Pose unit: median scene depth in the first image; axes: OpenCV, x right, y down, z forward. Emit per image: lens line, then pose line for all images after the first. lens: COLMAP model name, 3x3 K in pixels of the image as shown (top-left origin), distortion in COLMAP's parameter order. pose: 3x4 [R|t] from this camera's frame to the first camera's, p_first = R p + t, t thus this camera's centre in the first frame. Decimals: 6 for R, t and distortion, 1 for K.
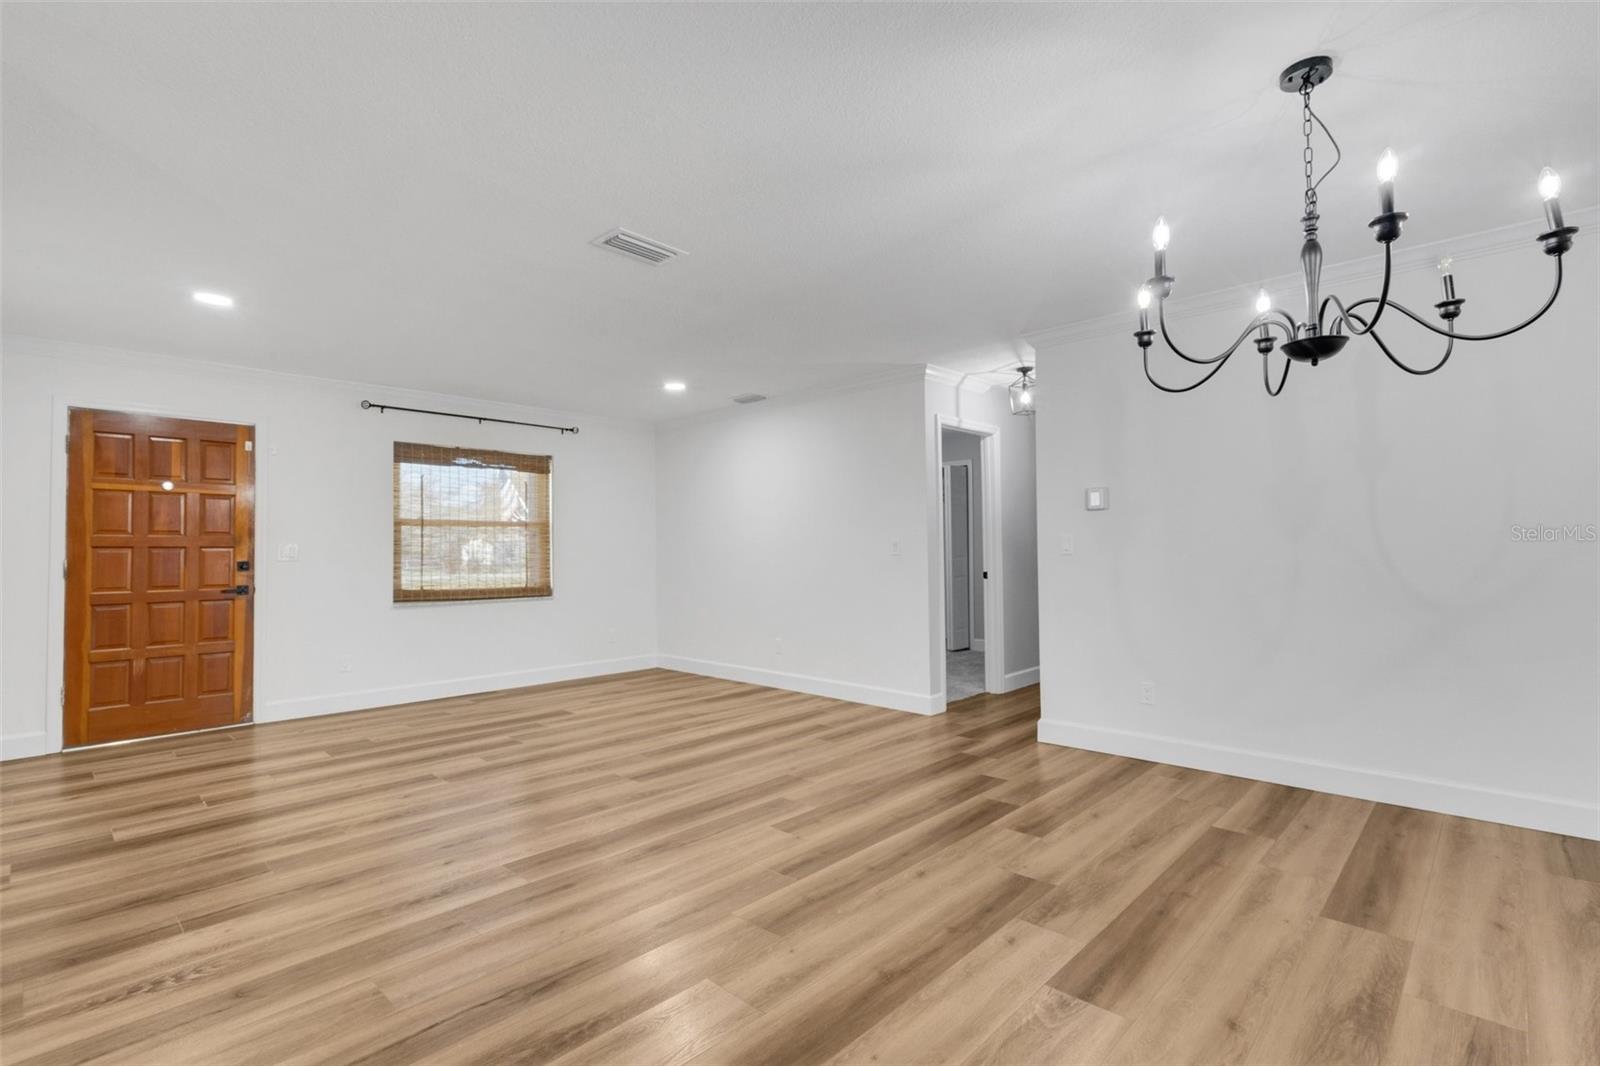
lens RADIAL K [[738.5, 0, 798.5], [0, 738.5, 532.0], [0, 0, 1]] dist [-0.006740, 0.003423]
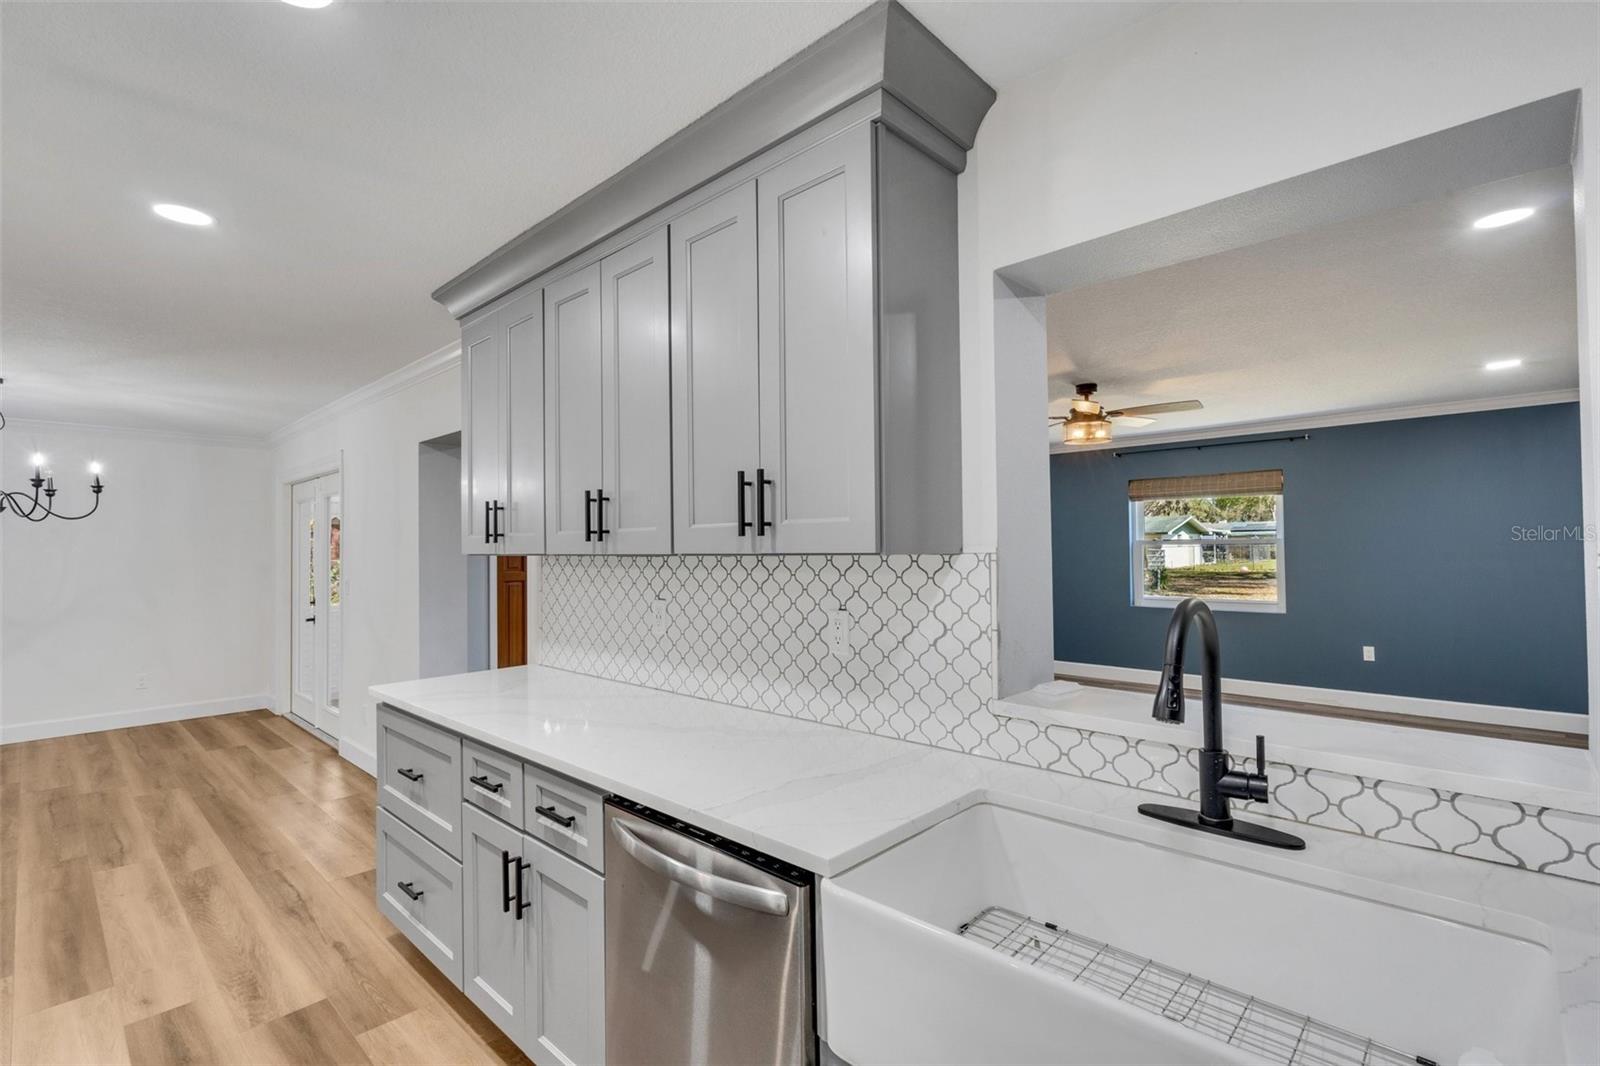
lens RADIAL K [[738.5, 0, 796.9], [0, 738.5, 534.1], [0, 0, 1]] dist [-0.006740, 0.003423]
pose [[-0.002372, 0.028067, 0.999603, -0.646287], [-0.014516, 0.999500, -0.028099, -0.067466], [-0.999892, -0.014577, -0.001964, -0.605878]]
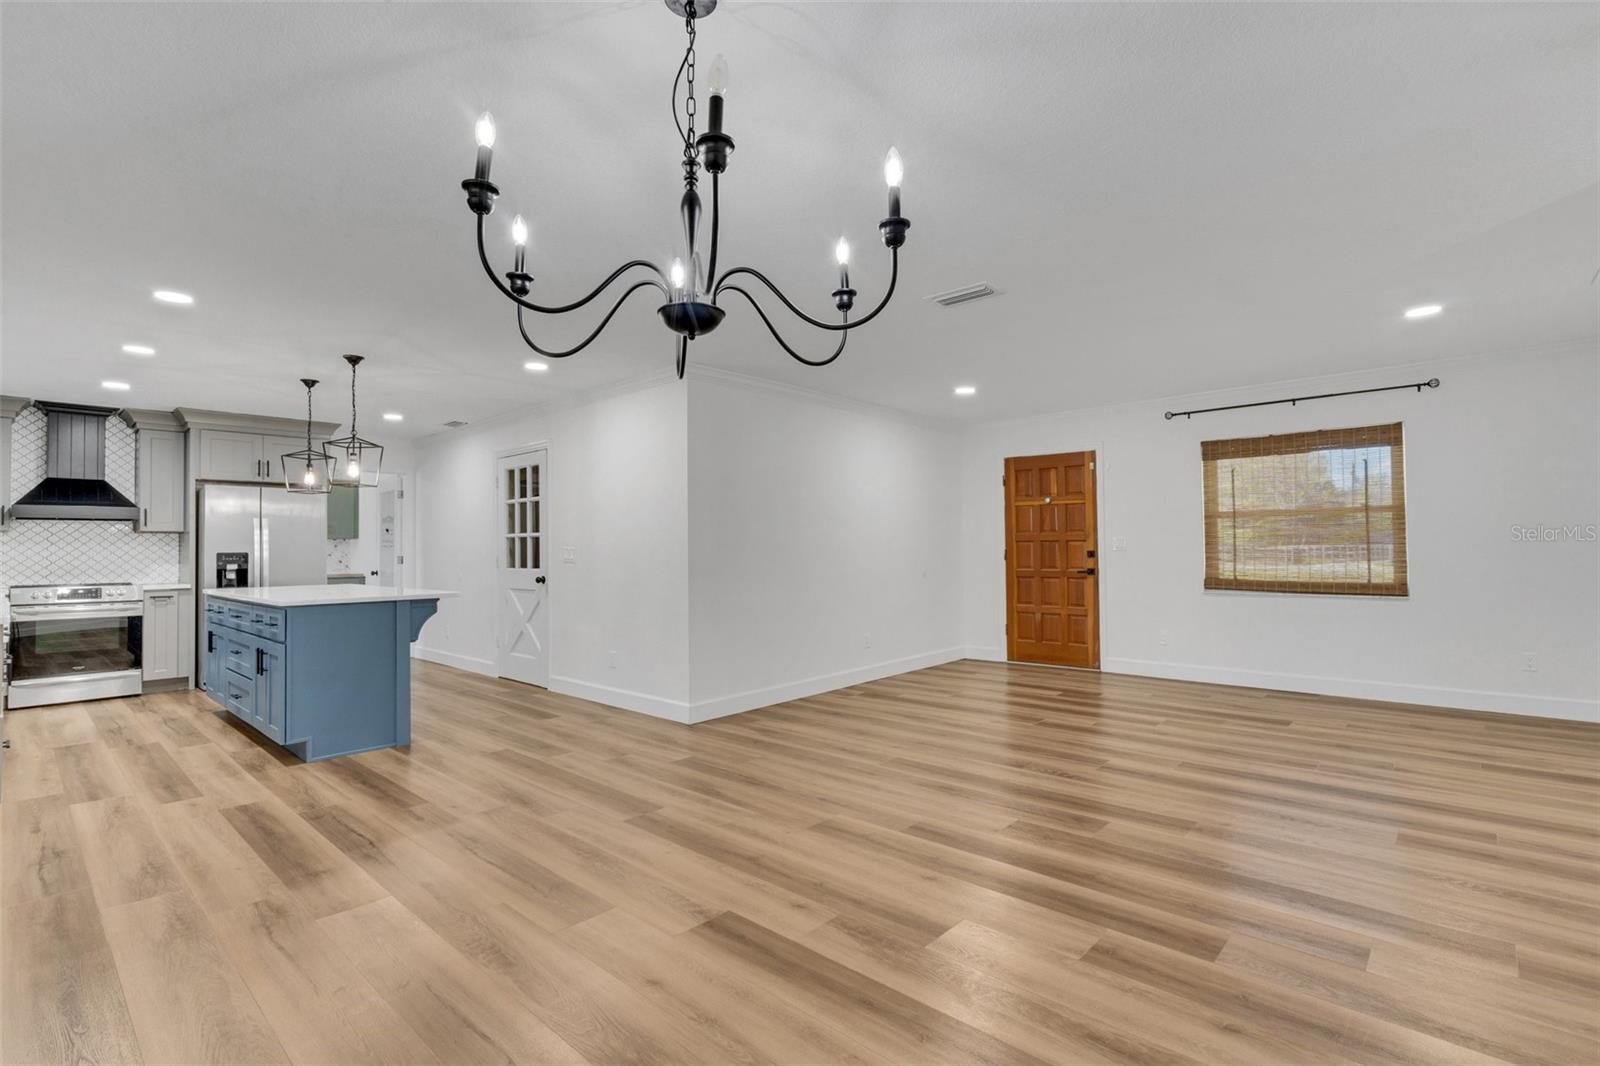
lens RADIAL K [[738.5, 0, 801.4], [0, 738.5, 536.5], [0, 0, 1]] dist [-0.006740, 0.003423]
pose [[0.024980, -0.008641, -0.999651, 0.691544], [0.038613, 0.999225, -0.007672, 0.003663], [0.998942, -0.038407, 0.025295, 0.490974]]
